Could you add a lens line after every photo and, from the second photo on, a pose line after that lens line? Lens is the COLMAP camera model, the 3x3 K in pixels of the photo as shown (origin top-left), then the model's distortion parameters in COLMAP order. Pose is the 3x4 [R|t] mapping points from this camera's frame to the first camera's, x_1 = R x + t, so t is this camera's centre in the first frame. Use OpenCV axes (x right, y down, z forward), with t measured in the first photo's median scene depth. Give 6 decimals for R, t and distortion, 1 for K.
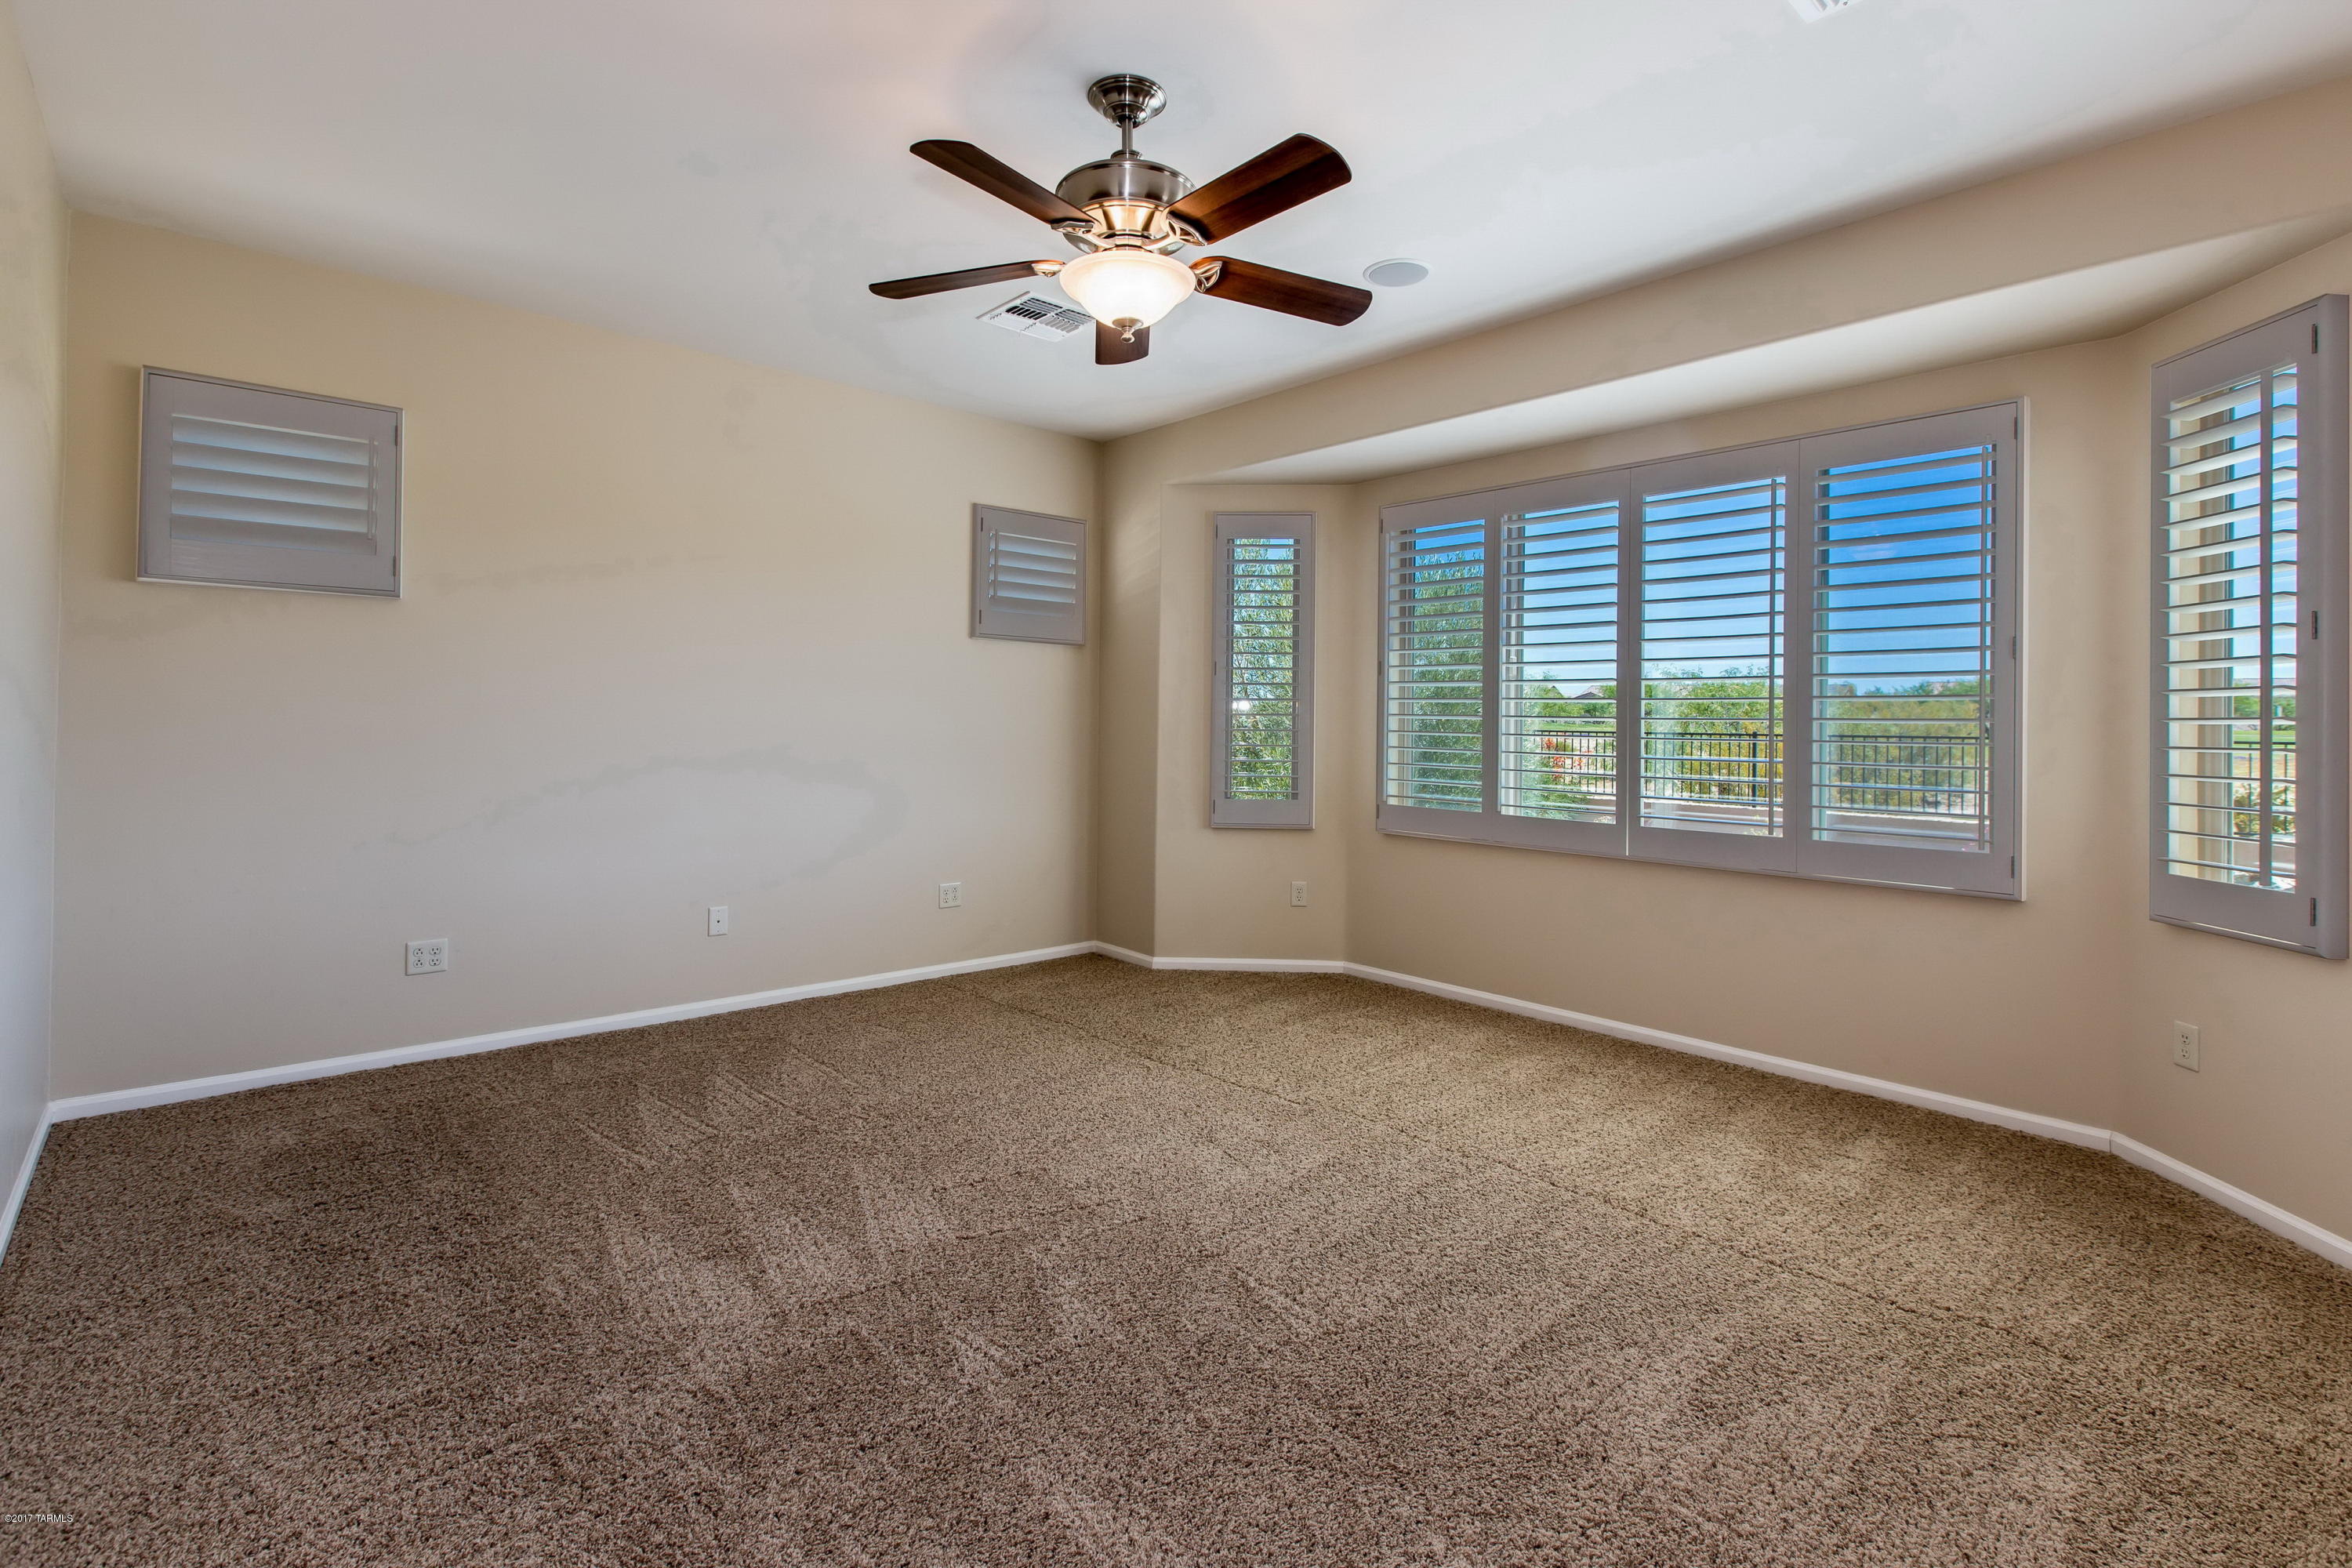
lens RADIAL K [[1101.2, 0, 1173.7], [0, 1101.2, 713.2], [0, 0, 1]] dist [-0.001009, -0.000798]
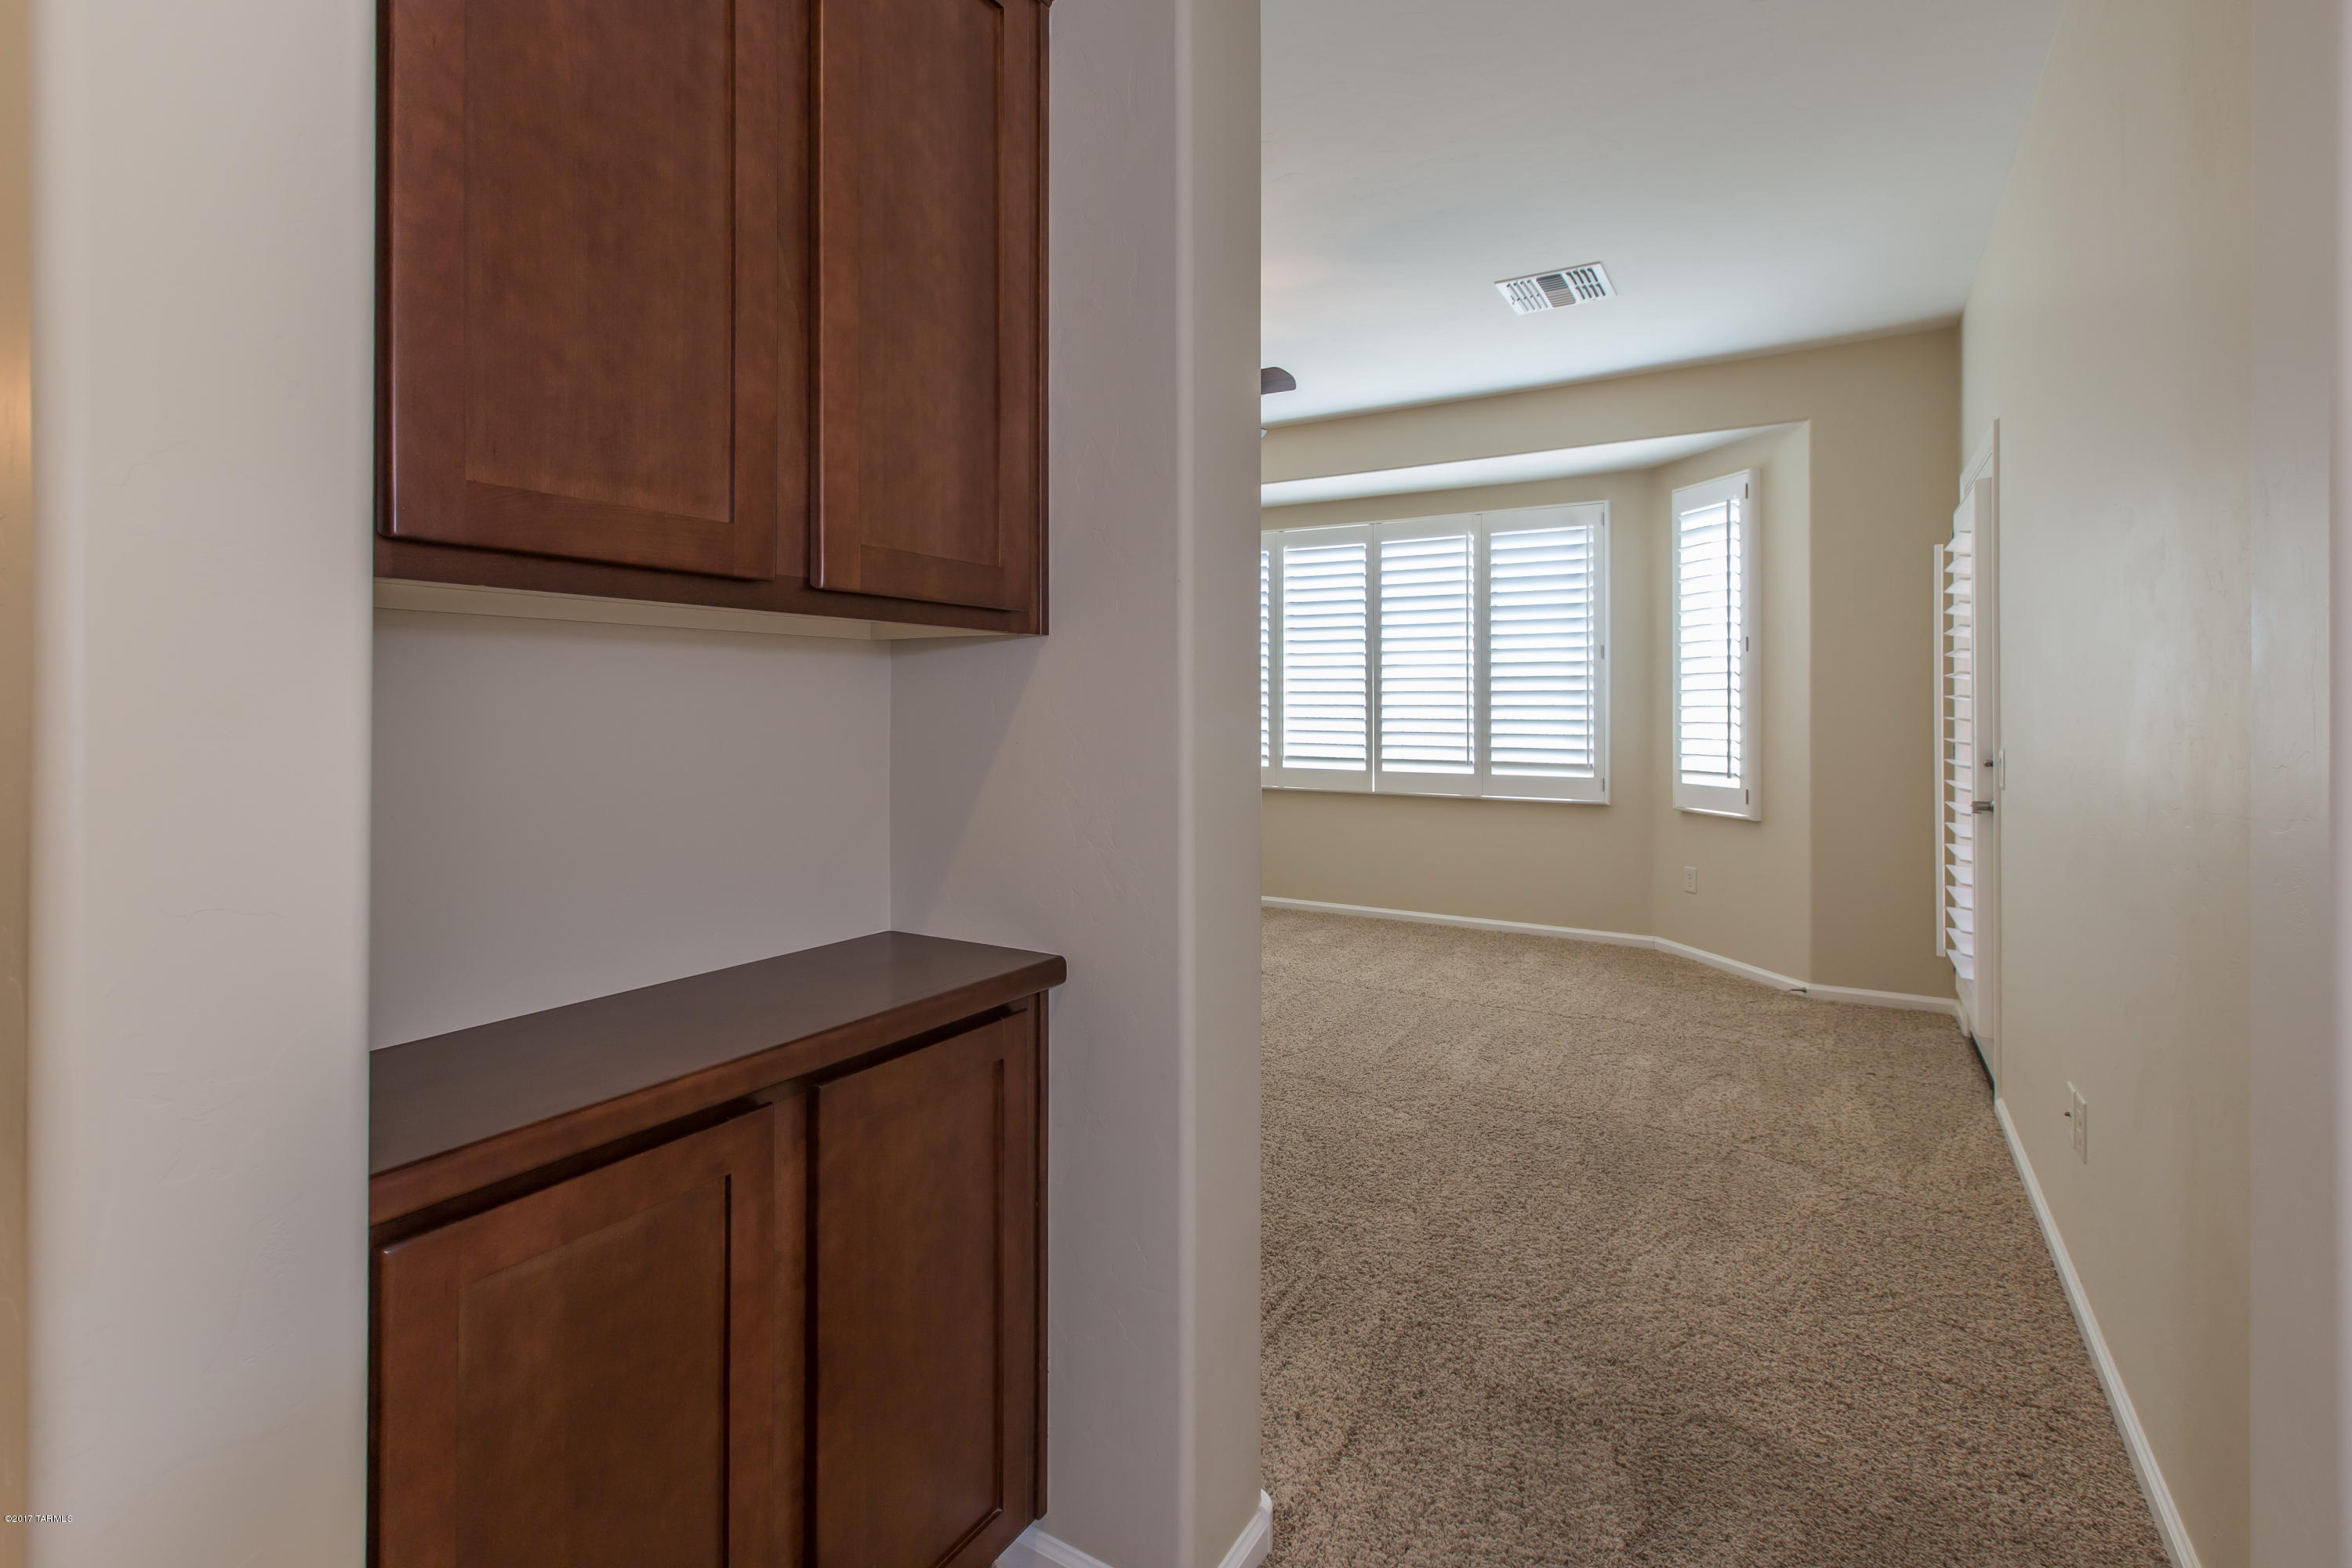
lens RADIAL K [[1102.1, 0, 1171.1], [0, 1102.1, 691.0], [0, 0, 1]] dist [0.001679, -0.000749]
pose [[0.952442, -0.007315, 0.304632, -0.386014], [0.007939, 0.999968, -0.000809, -0.001264], [-0.304617, 0.003189, 0.952470, -0.407941]]
